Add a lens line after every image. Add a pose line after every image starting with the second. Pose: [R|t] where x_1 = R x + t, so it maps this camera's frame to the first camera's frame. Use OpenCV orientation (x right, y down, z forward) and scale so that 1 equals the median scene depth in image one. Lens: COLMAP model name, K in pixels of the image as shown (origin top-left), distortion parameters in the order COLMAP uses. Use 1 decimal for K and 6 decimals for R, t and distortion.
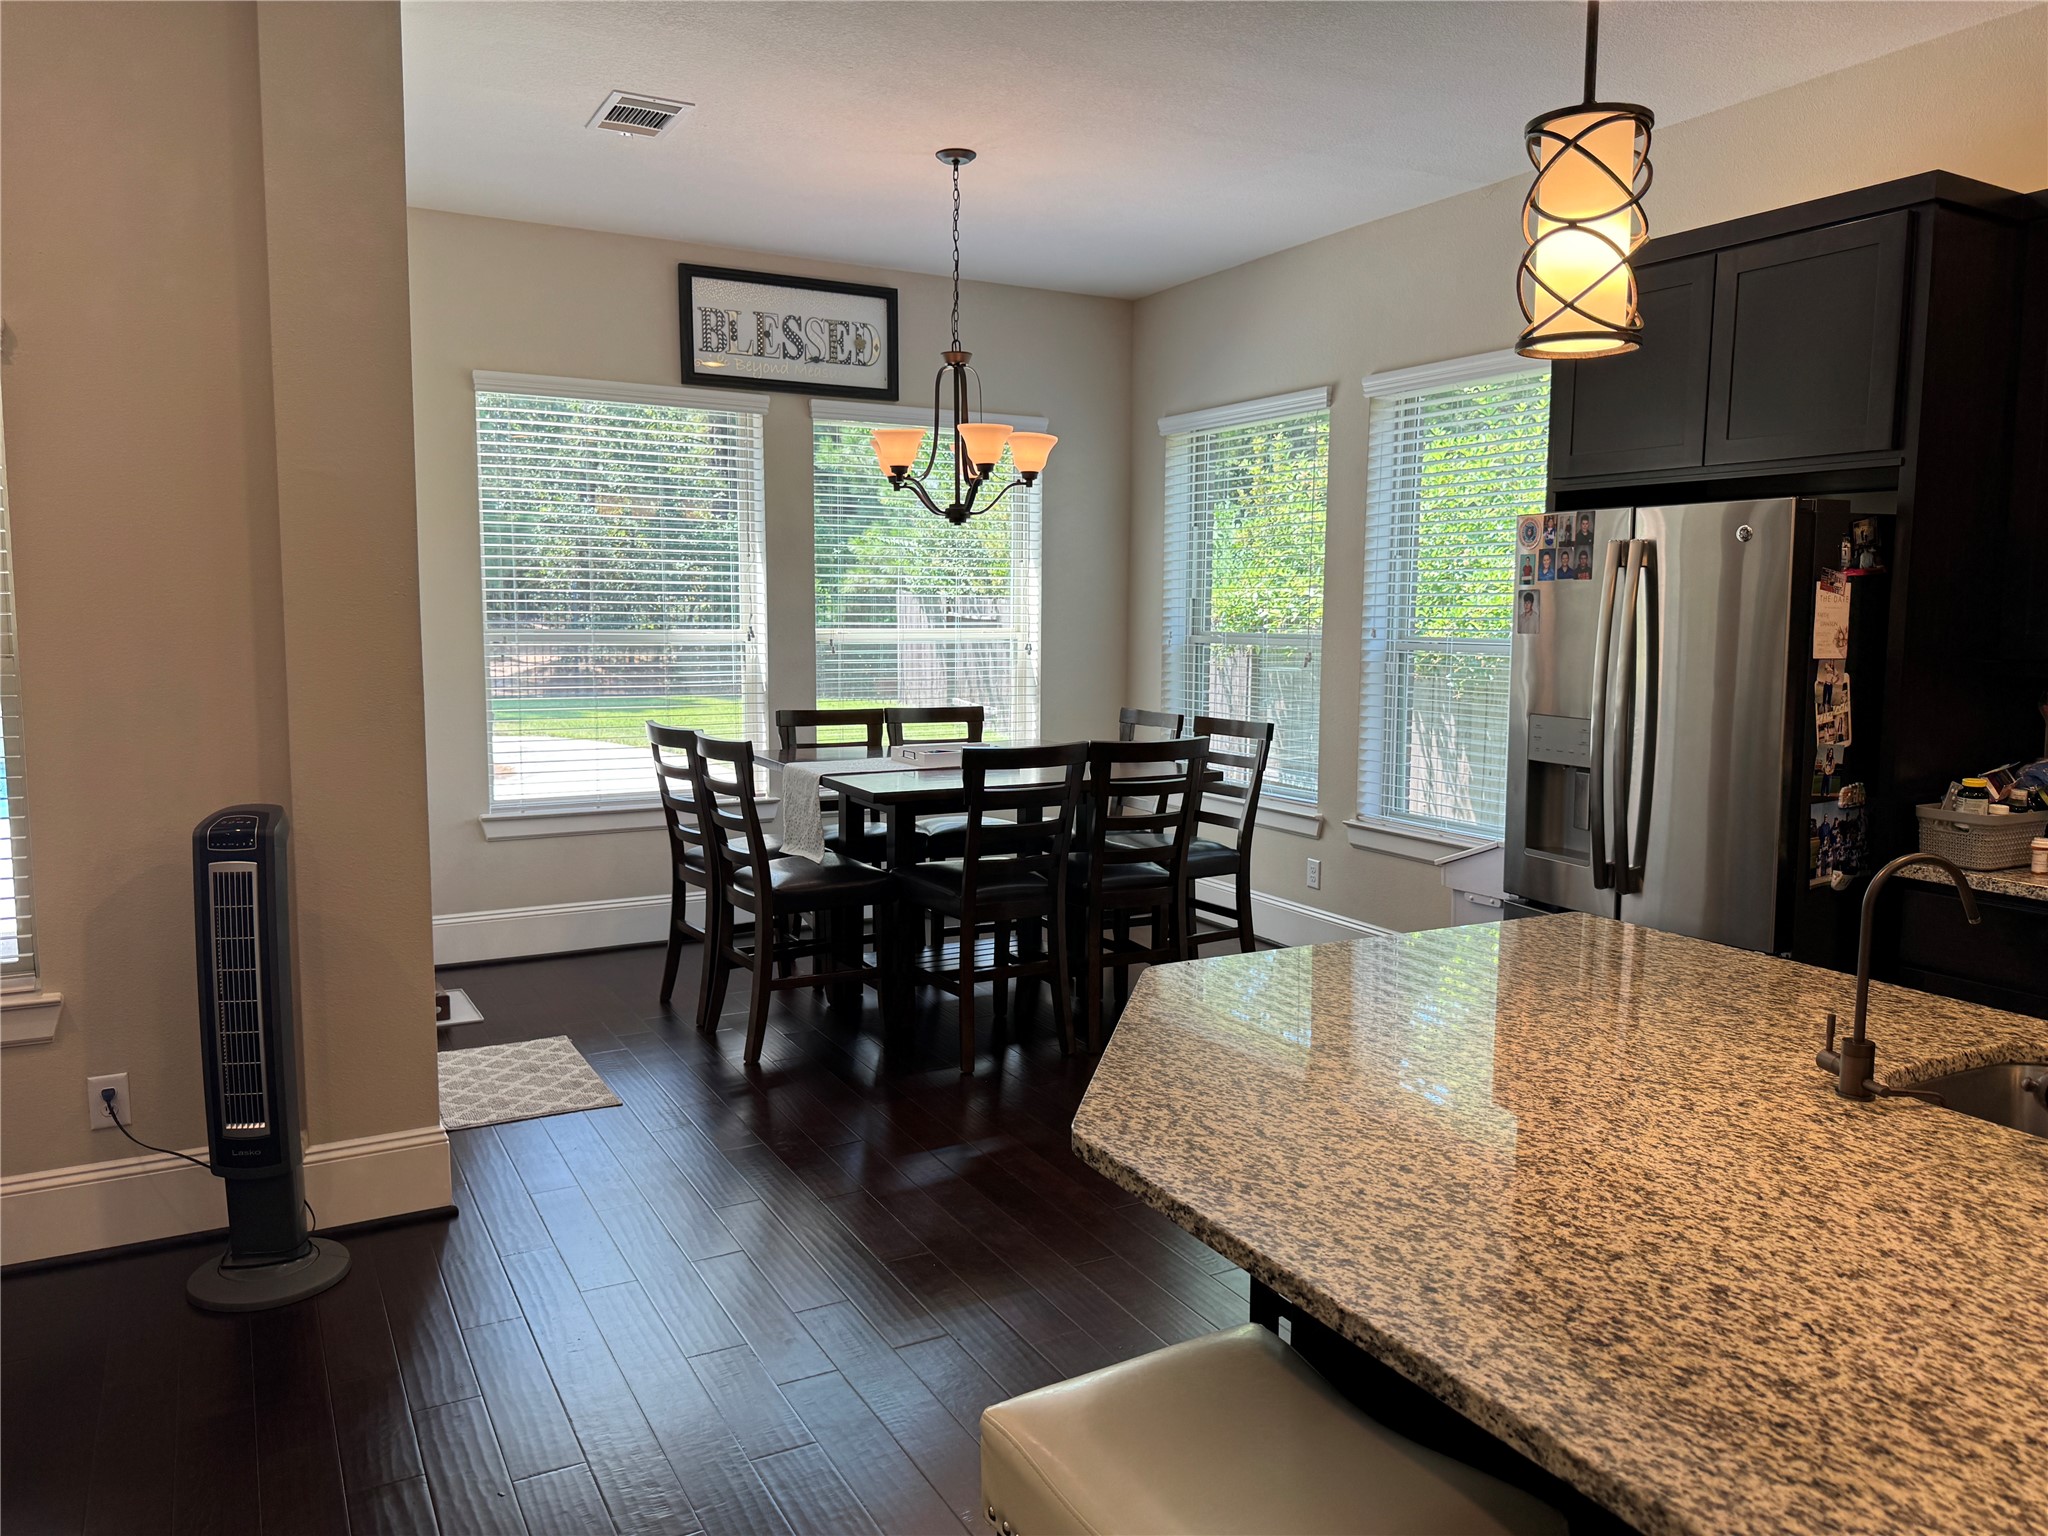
lens RADIAL K [[1437.8, 0, 1082.9], [0, 1437.8, 743.8], [0, 0, 1]] dist [0.055960, -0.079782]
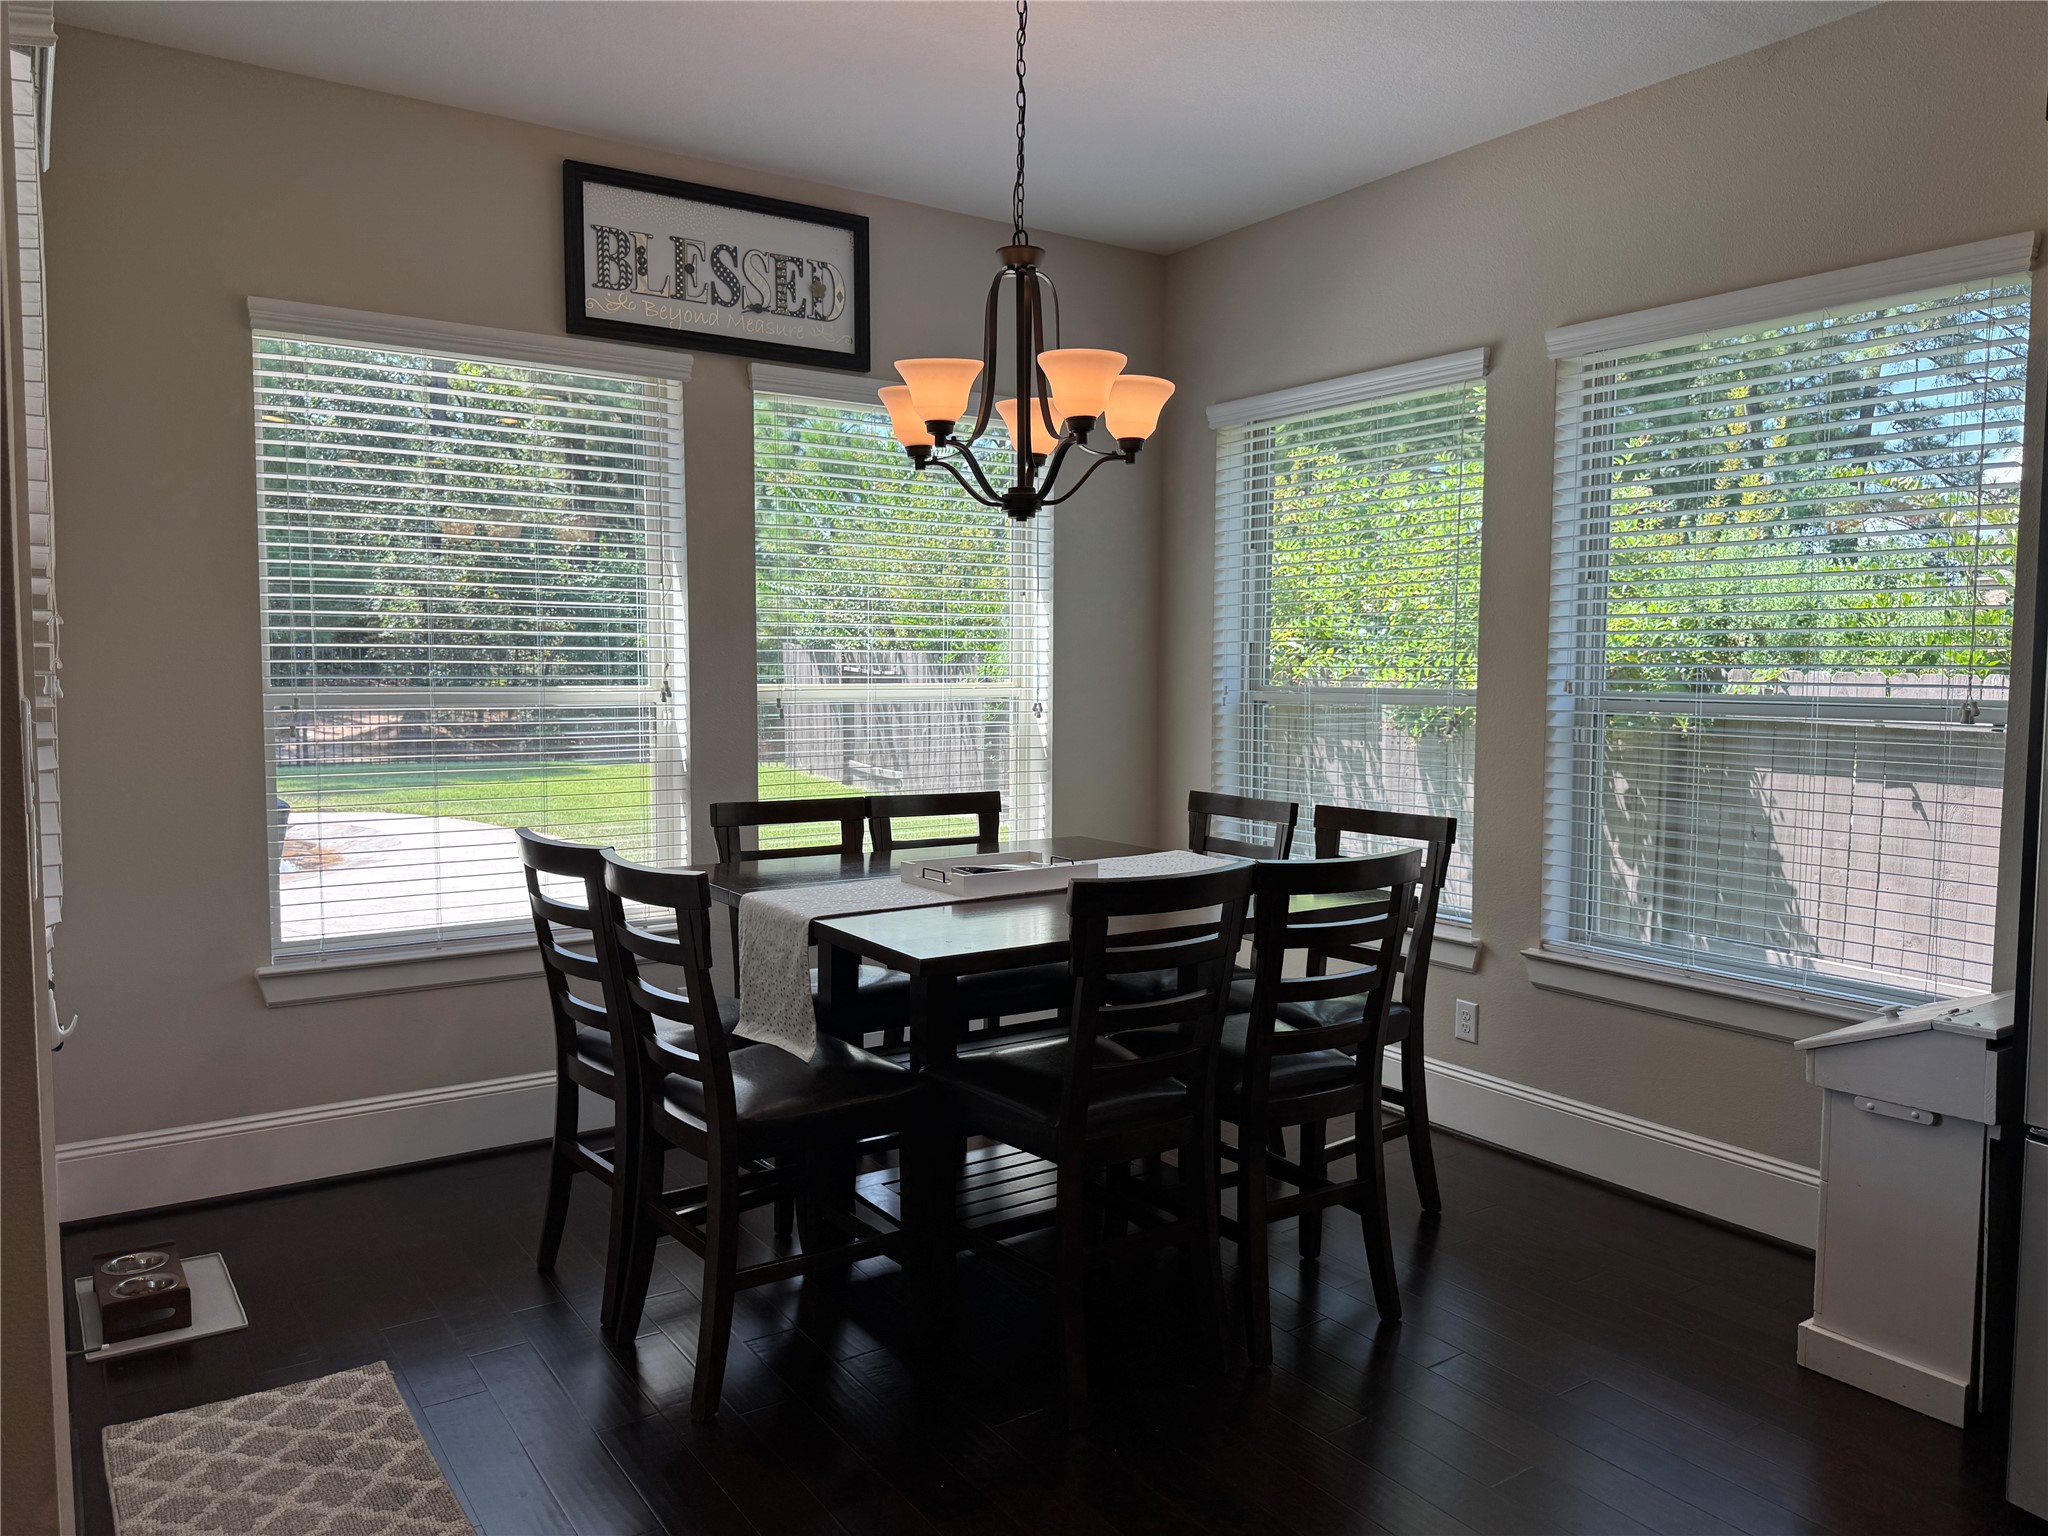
lens RADIAL K [[1437.8, 0, 1069.2], [0, 1437.8, 759.3], [0, 0, 1]] dist [0.055960, -0.079782]
pose [[0.996649, -0.008645, 0.081335, -0.099482], [0.010902, 0.999567, -0.027342, -0.023826], [-0.081063, 0.028137, 0.996312, 0.306163]]
